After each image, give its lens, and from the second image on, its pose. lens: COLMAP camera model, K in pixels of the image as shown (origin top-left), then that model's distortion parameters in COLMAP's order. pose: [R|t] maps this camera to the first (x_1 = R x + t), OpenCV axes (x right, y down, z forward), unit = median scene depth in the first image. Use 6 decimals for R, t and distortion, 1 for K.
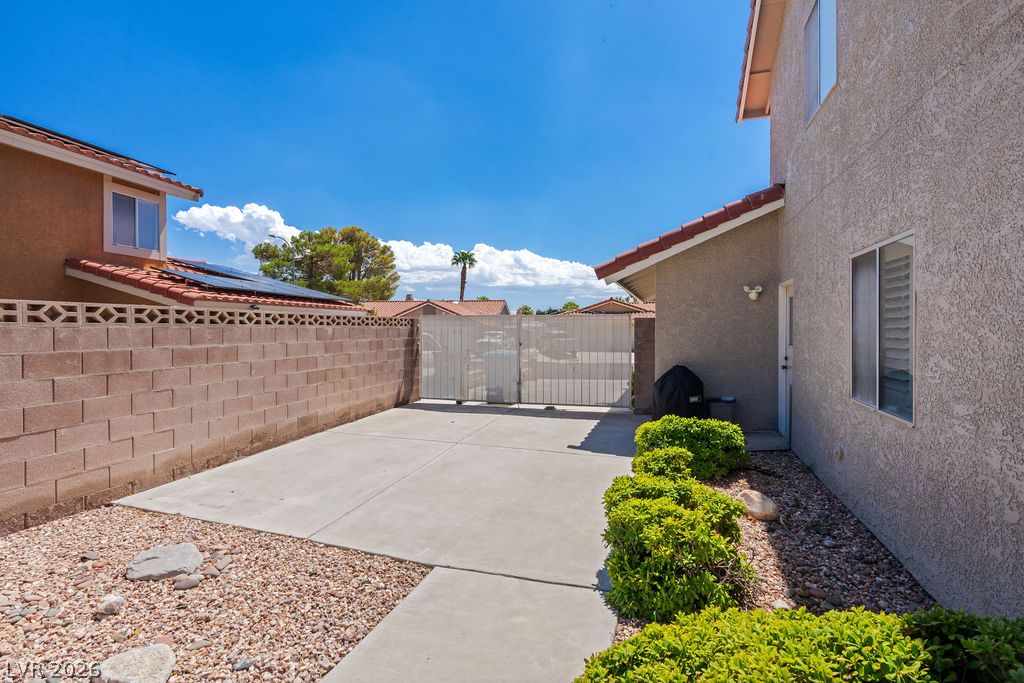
lens RADIAL K [[478.9, 0, 514.1], [0, 478.9, 332.6], [0, 0, 1]] dist [0.001373, 0.000077]
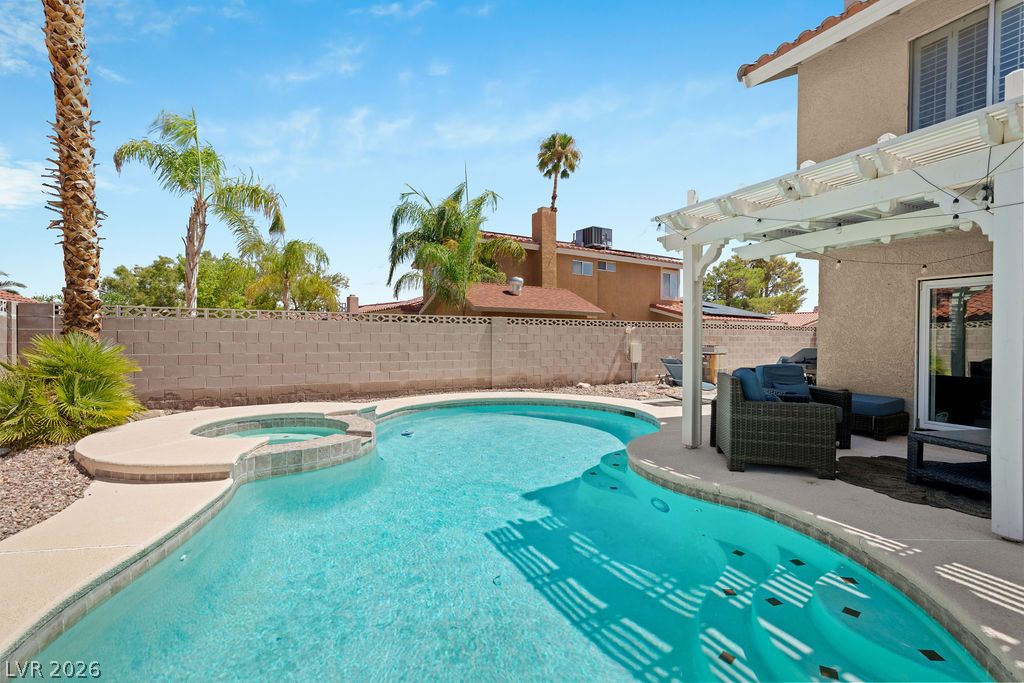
lens RADIAL K [[456.6, 0, 505.3], [0, 456.6, 342.9], [0, 0, 1]] dist [-0.000765, -0.000131]
pose [[0.684283, 0.014054, -0.729081, 0.068906], [-0.013882, 0.999884, 0.006244, 0.010401], [0.729084, 0.005849, 0.684399, -0.295351]]
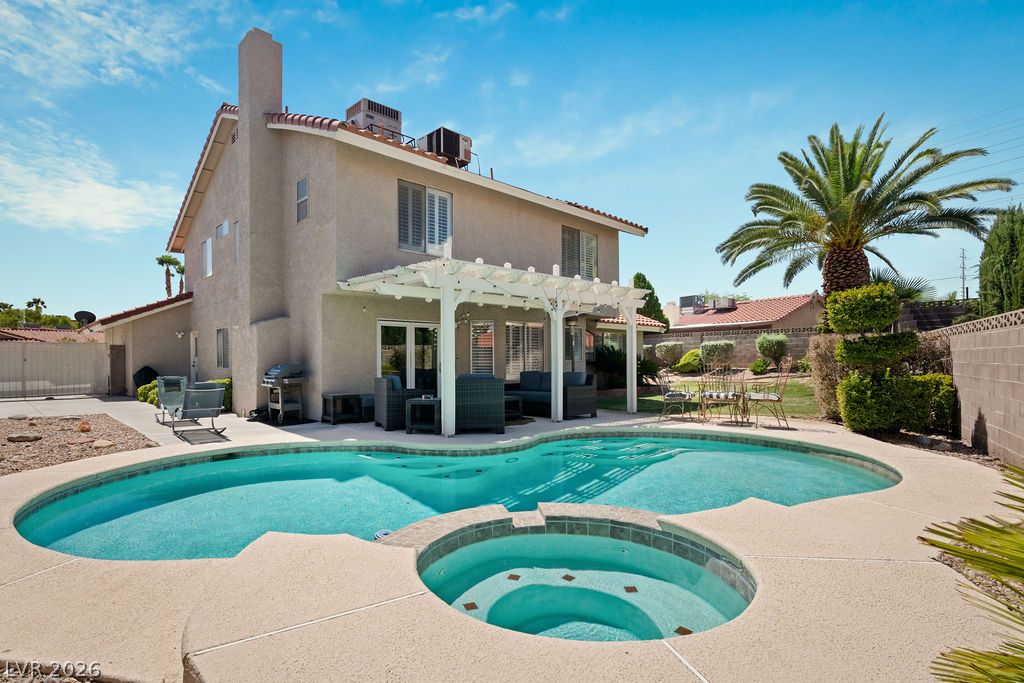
lens RADIAL K [[456.6, 0, 501.2], [0, 456.6, 345.3], [0, 0, 1]] dist [-0.000765, -0.000131]
pose [[0.413790, 0.011669, 0.910298, -0.170237], [0.022604, 0.999478, -0.023087, 0.010734], [-0.910092, 0.030129, 0.413310, -0.262300]]
